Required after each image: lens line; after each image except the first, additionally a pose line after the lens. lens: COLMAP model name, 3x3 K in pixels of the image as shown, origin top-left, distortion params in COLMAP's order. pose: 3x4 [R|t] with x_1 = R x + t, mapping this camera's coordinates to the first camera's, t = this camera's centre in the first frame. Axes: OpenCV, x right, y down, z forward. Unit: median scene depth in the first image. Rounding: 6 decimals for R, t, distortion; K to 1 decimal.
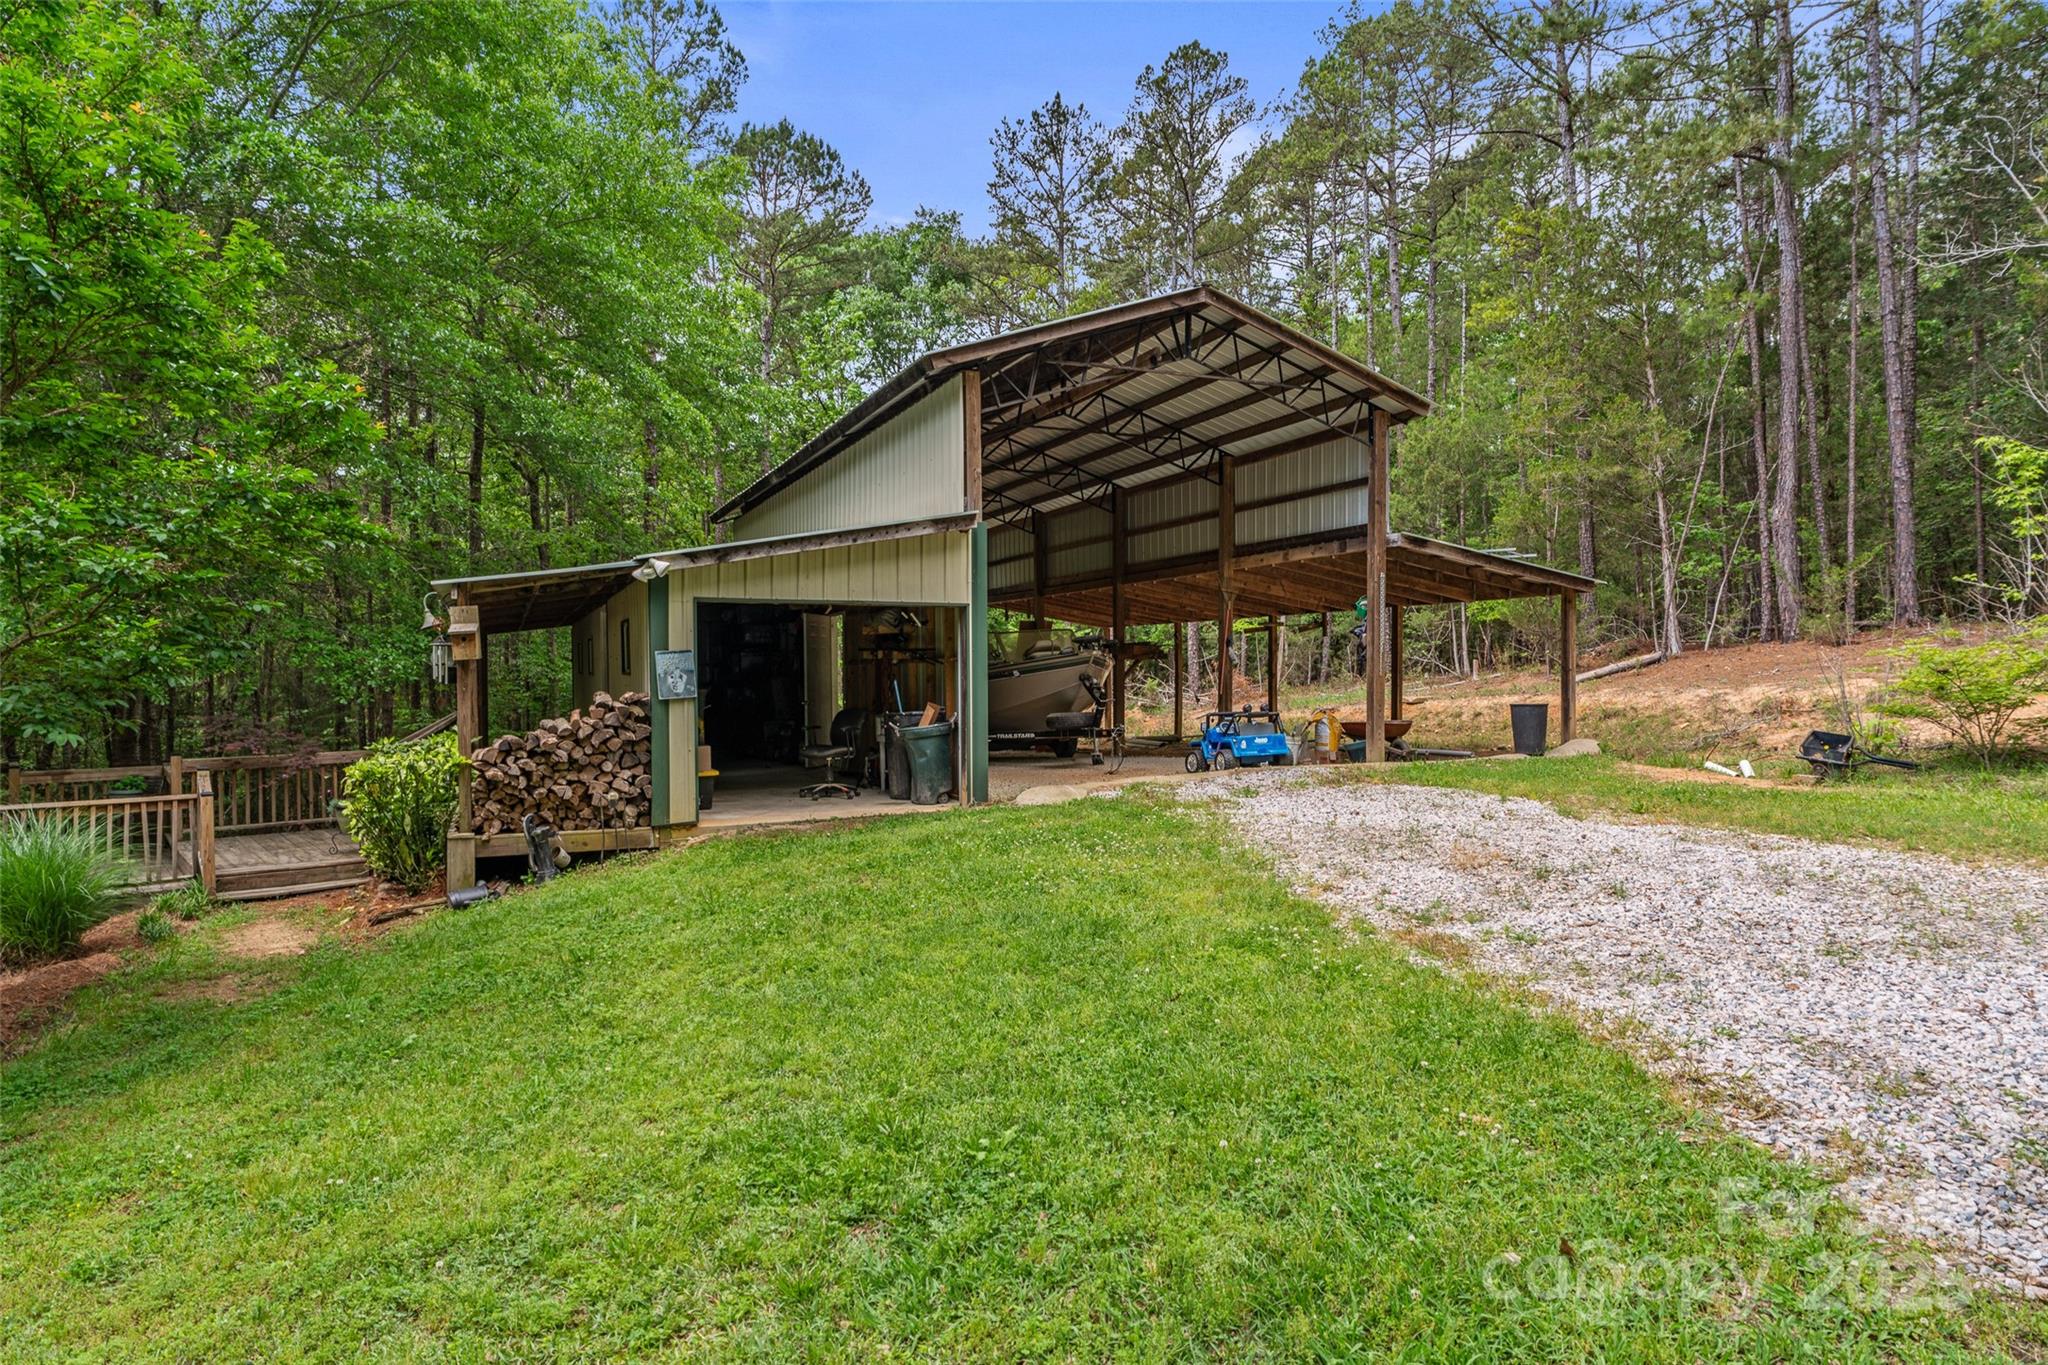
lens RADIAL K [[1219.0, 0, 1024.0], [0, 1219.0, 682.5], [0, 0, 1]] dist [0.000990, 0.000158]
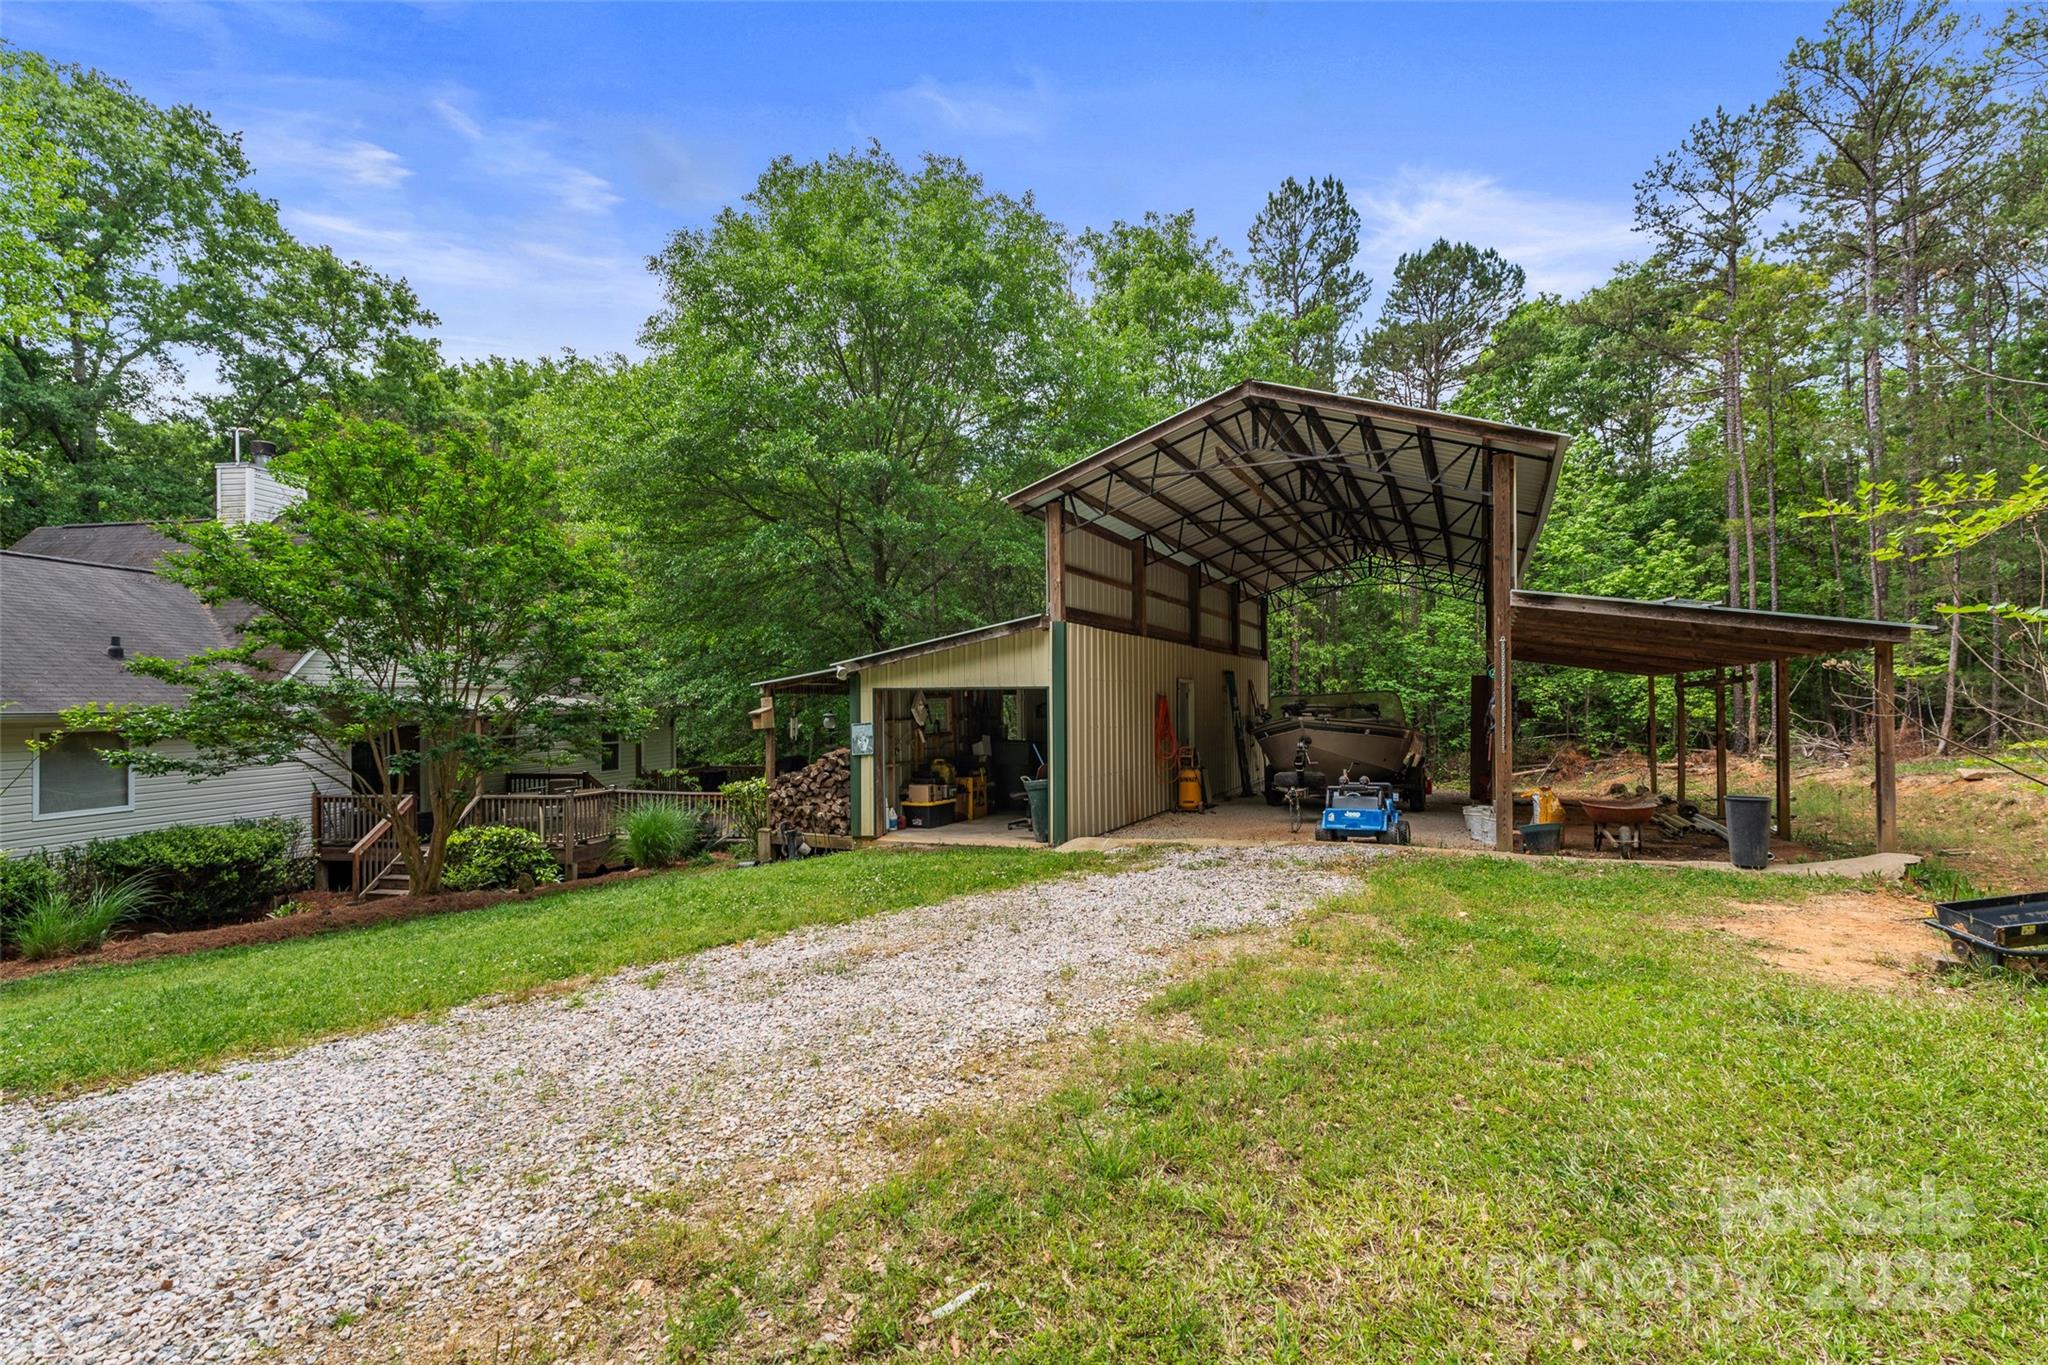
lens RADIAL K [[949.1, 0, 1017.9], [0, 949.1, 688.2], [0, 0, 1]] dist [0.001301, 0.000238]
pose [[0.652829, -0.010148, -0.757437, 0.756631], [-0.003696, 0.999856, -0.016581, -0.051640], [0.757496, 0.013624, 0.652698, 0.368761]]
